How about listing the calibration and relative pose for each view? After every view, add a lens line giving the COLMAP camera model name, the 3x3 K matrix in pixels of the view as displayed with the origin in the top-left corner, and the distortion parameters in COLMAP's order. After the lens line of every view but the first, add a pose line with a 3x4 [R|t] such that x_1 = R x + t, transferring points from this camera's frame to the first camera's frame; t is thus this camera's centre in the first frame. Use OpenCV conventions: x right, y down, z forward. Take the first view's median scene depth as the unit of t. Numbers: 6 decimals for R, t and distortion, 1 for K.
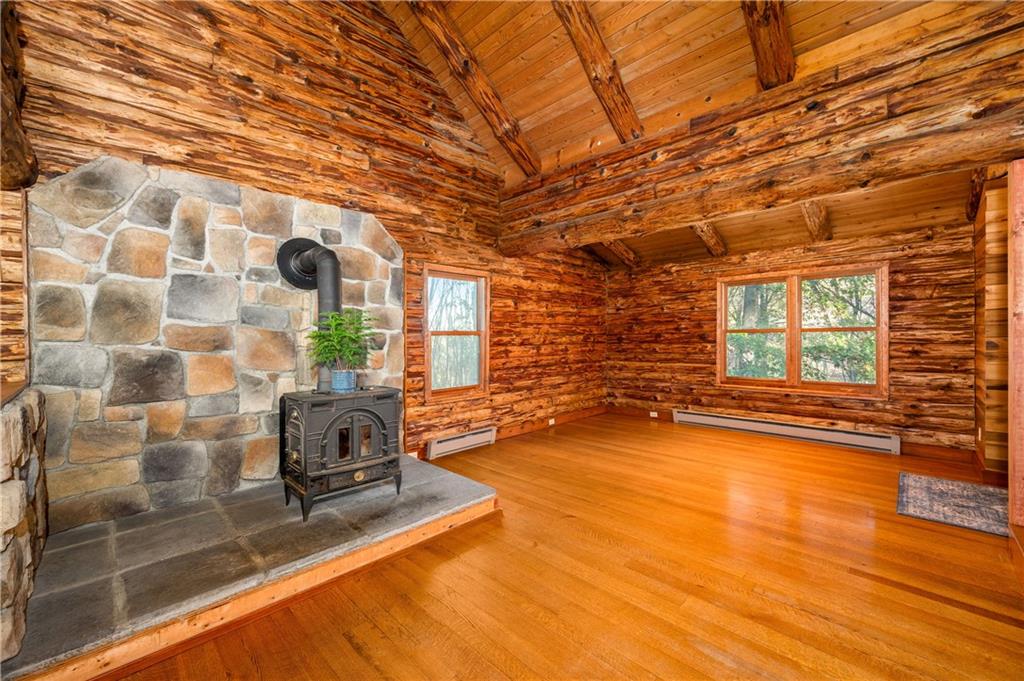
lens RADIAL K [[405.3, 0, 521.5], [0, 405.3, 341.2], [0, 0, 1]] dist [-0.001137, 0.000339]
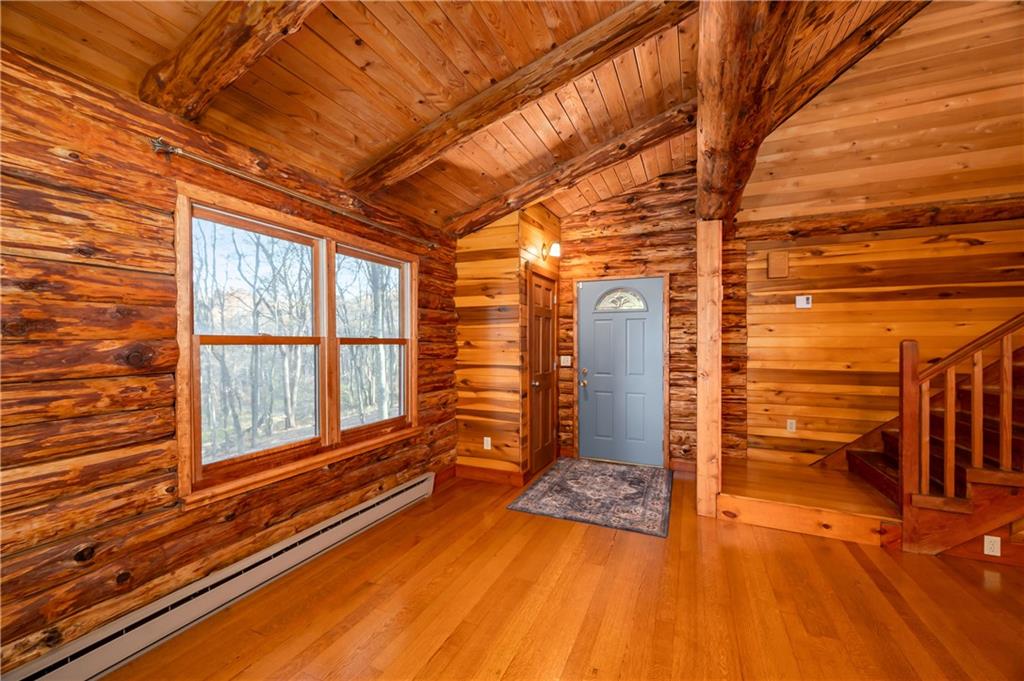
lens RADIAL K [[405.3, 0, 510.5], [0, 405.3, 341.7], [0, 0, 1]] dist [-0.001137, 0.000339]
pose [[-0.332357, 0.010538, 0.943095, 0.099587], [0.009573, 0.999924, -0.007799, -0.021982], [-0.943105, 0.006436, -0.332432, 1.118101]]
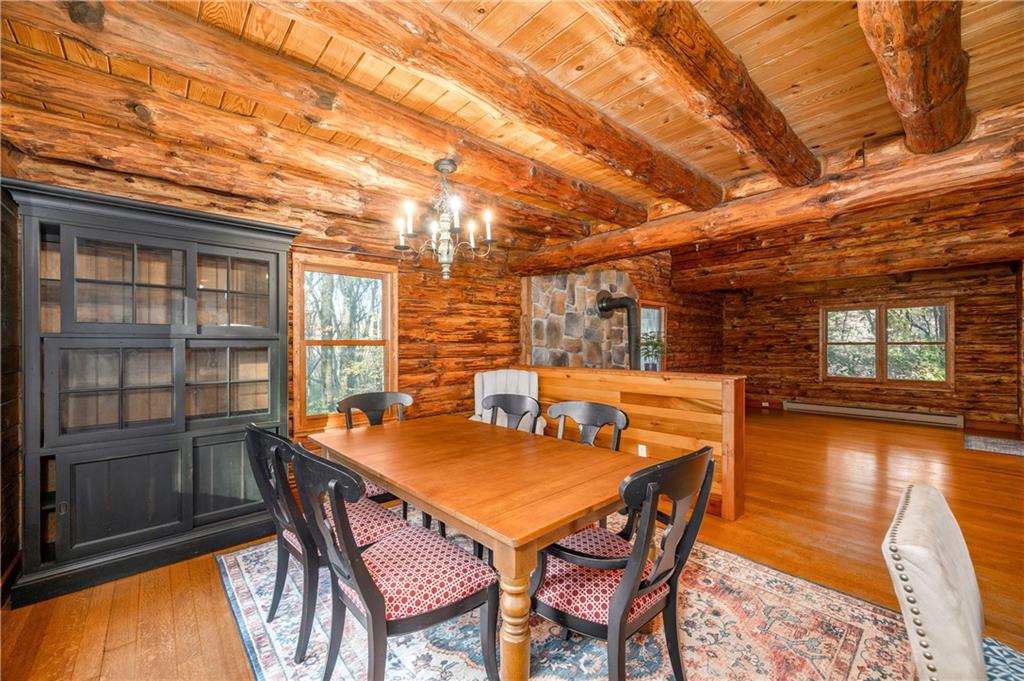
lens RADIAL K [[405.3, 0, 509.5], [0, 405.3, 345.6], [0, 0, 1]] dist [-0.001137, 0.000339]
pose [[0.997037, 0.009120, -0.076377, -0.623650], [-0.010119, 0.999868, -0.012709, 0.013375], [0.076251, 0.013445, 0.996998, -0.620013]]
